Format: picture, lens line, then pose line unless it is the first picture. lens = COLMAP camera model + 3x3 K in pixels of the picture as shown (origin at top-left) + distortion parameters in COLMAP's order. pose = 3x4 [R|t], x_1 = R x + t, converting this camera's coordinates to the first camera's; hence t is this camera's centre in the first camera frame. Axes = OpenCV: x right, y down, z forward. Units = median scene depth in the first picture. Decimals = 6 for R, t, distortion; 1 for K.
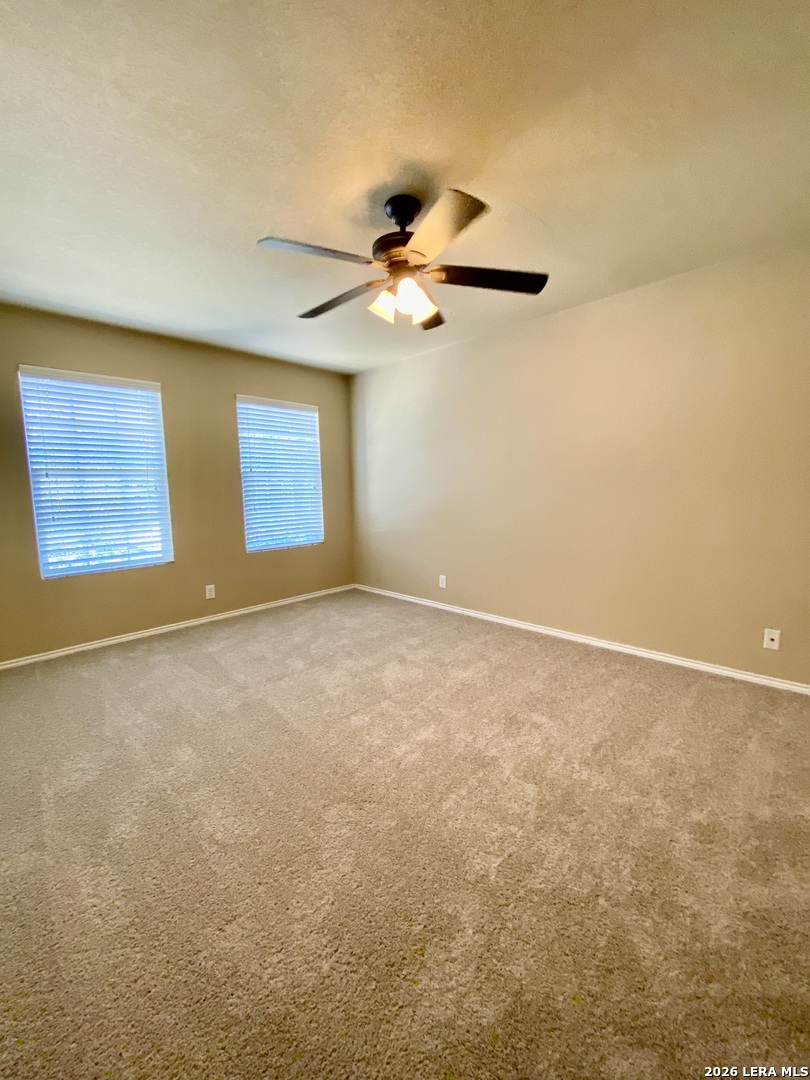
lens RADIAL K [[436.3, 0, 405.0], [0, 436.3, 540.0], [0, 0, 1]] dist [0.051215, -0.039561]
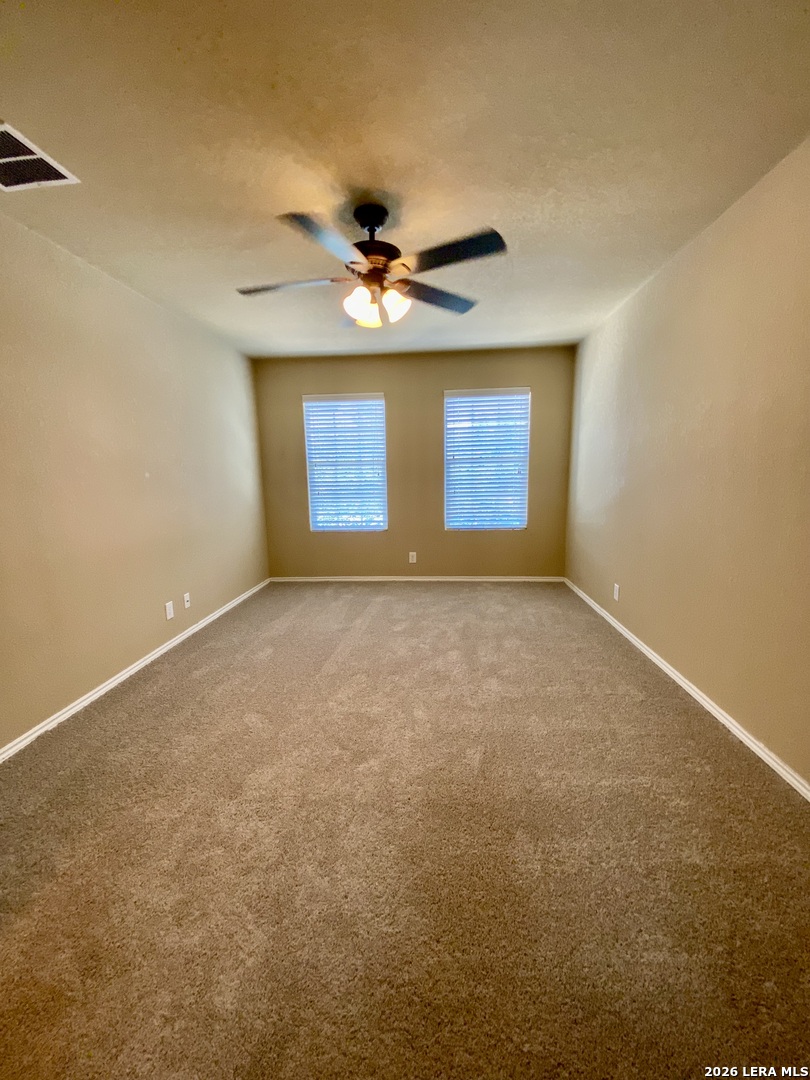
lens RADIAL K [[436.3, 0, 405.0], [0, 436.3, 540.0], [0, 0, 1]] dist [0.051215, -0.039561]
pose [[0.632626, 0.128166, -0.763778, 0.500411], [-0.085500, 0.991741, 0.095600, -0.049668], [0.769723, 0.004824, 0.638360, 0.208578]]
